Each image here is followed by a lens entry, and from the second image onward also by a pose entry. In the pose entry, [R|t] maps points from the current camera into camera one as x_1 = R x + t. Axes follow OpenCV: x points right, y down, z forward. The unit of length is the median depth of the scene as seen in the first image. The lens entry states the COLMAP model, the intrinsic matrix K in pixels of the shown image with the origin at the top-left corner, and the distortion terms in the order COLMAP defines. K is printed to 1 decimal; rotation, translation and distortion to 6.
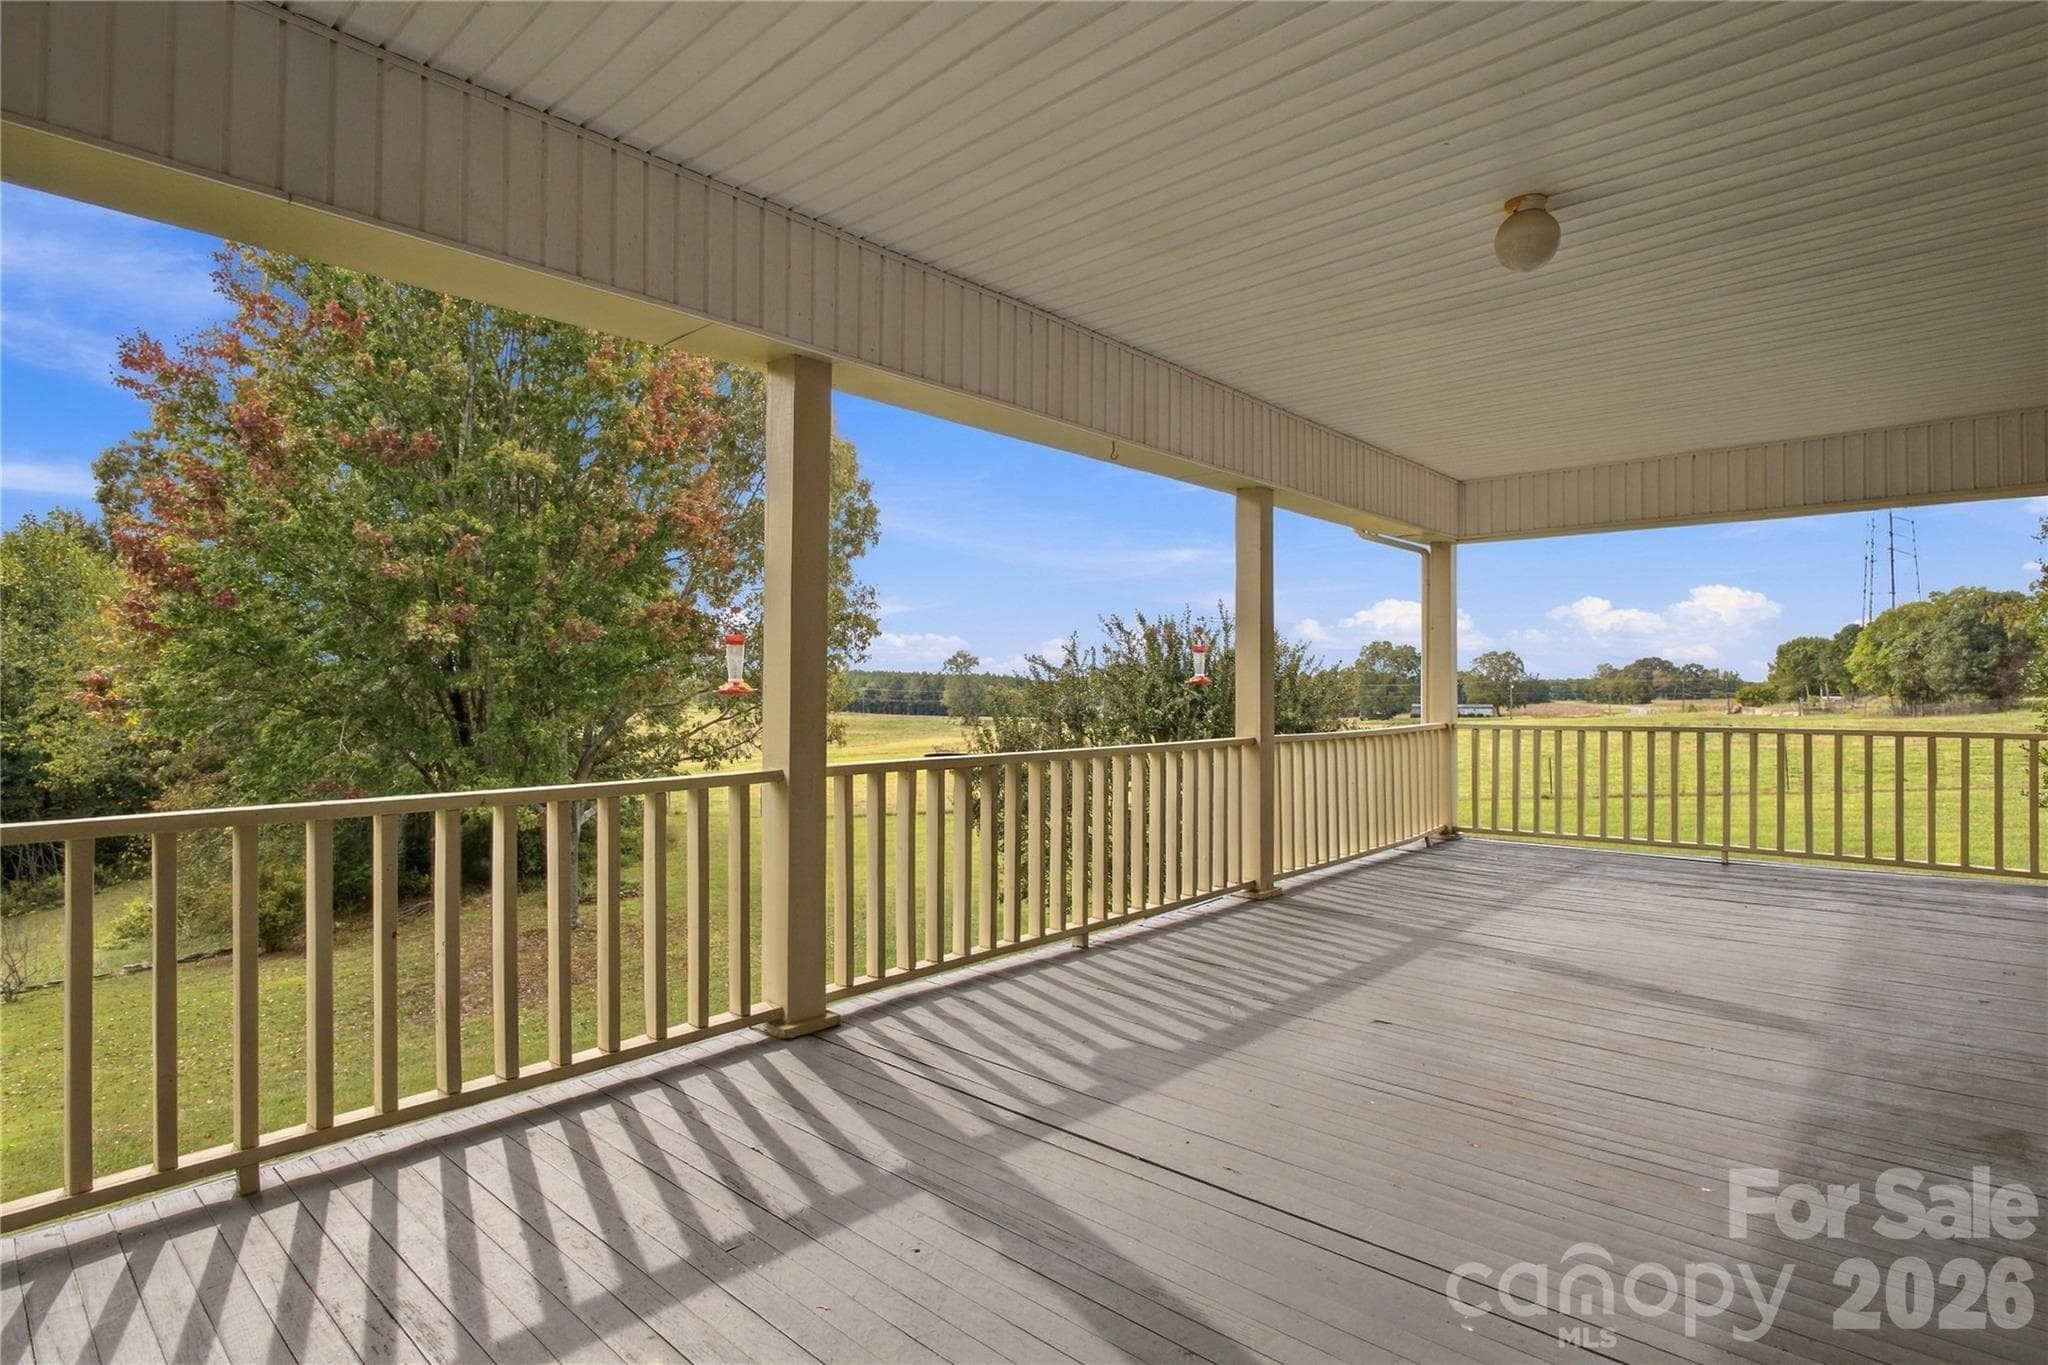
lens RADIAL K [[1013.1, 0, 1024.0], [0, 1013.1, 682.5], [0, 0, 1]] dist [-0.011357, -0.000340]
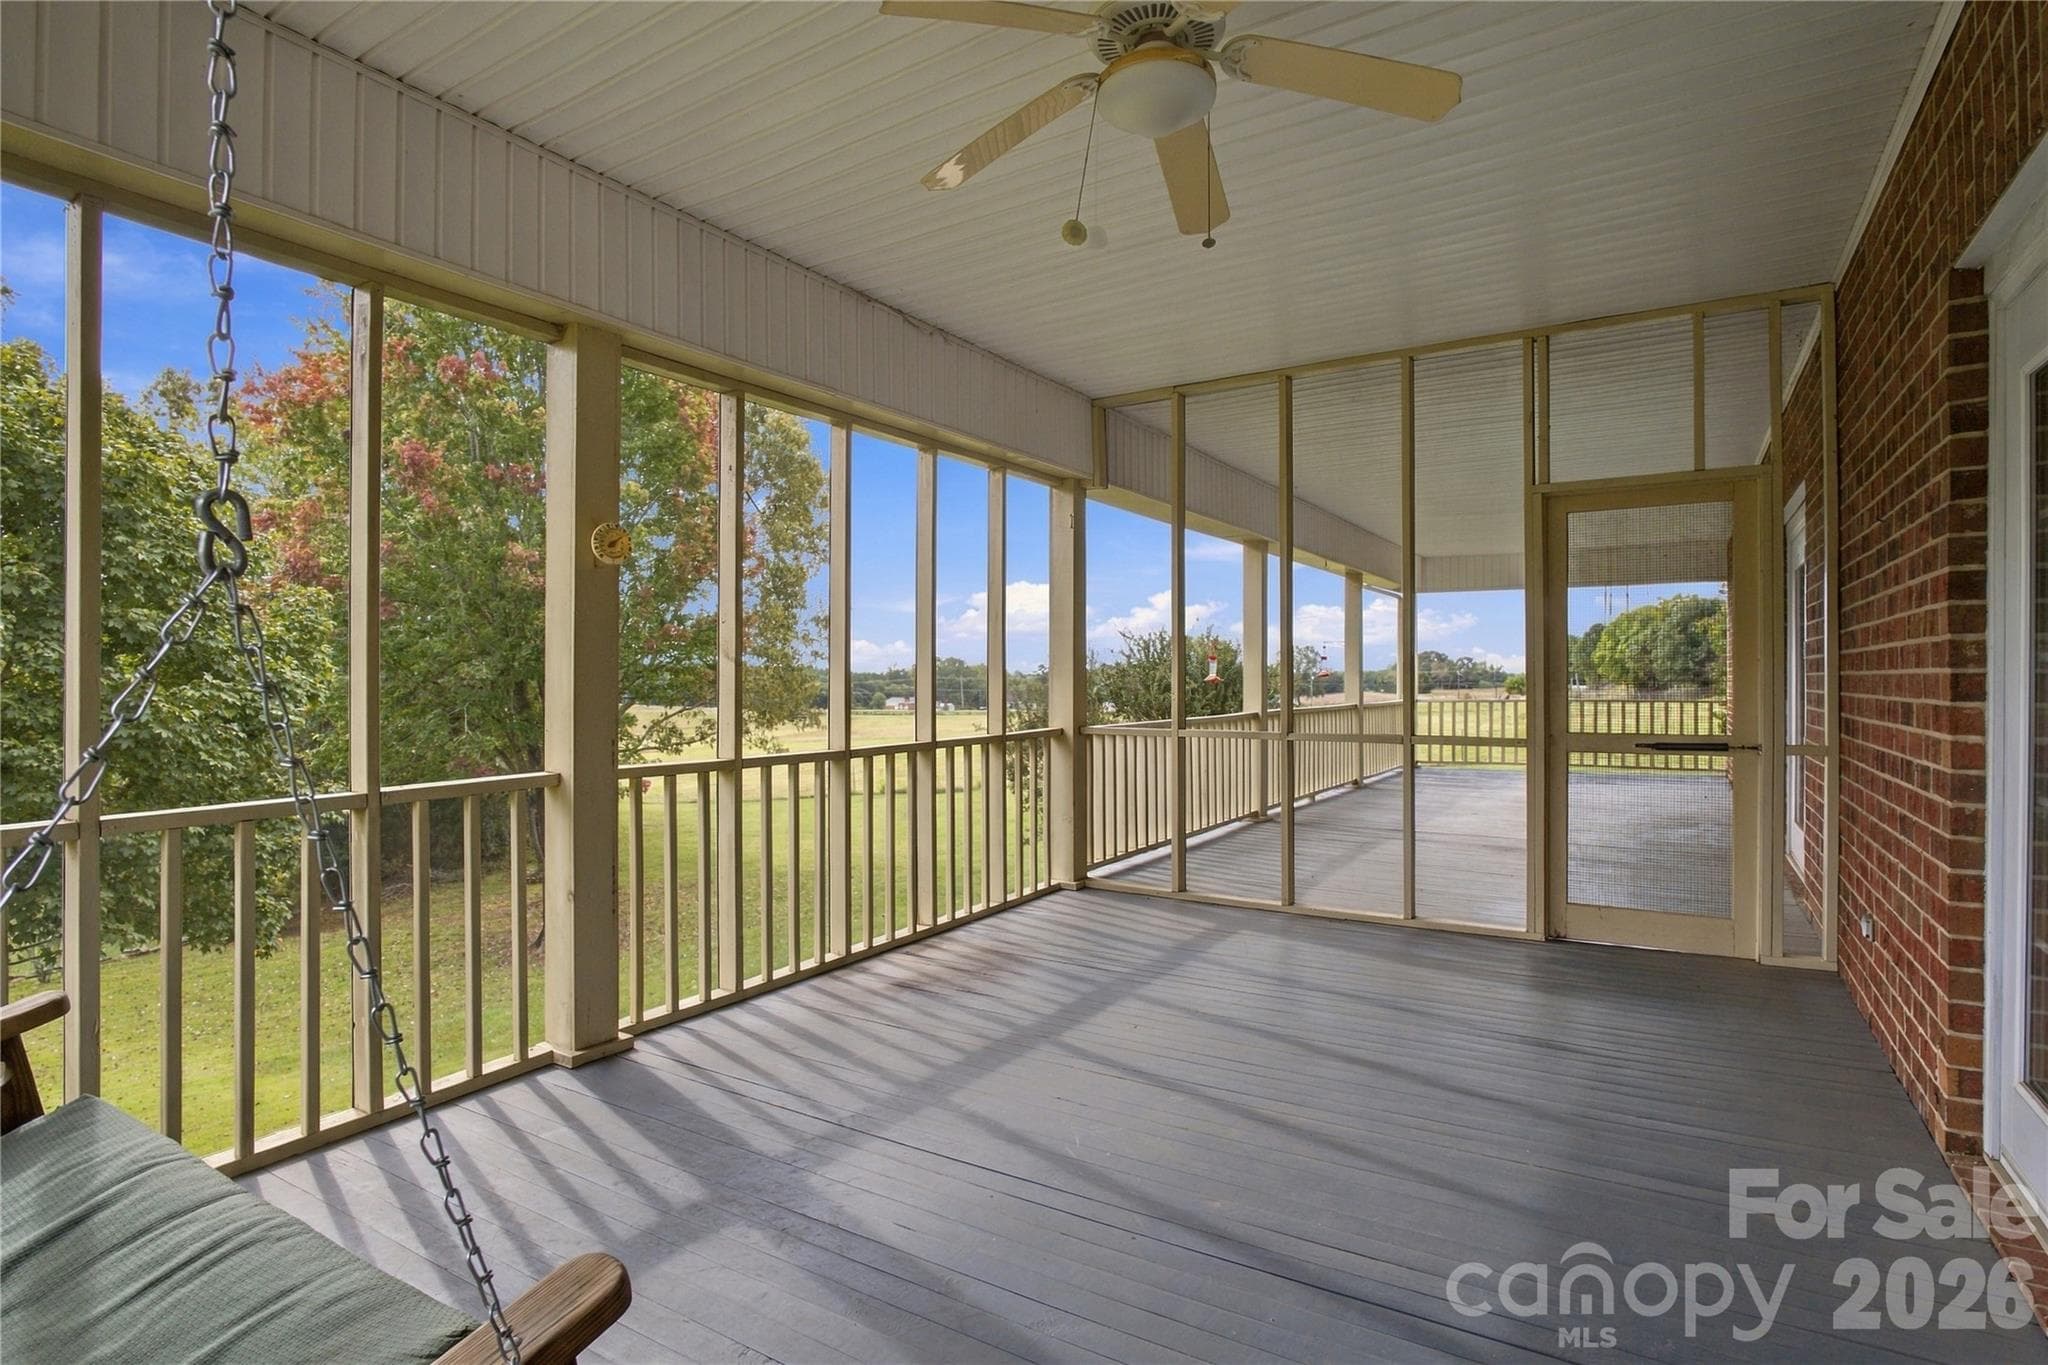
lens RADIAL K [[1051.2, 0, 1024.0], [0, 1051.2, 682.5], [0, 0, 1]] dist [-0.001501, 0.000106]
pose [[0.981306, -0.004414, 0.192405, -0.086921], [0.003101, 0.999970, 0.007127, -0.000261], [-0.192431, -0.006397, 0.981290, -0.093410]]
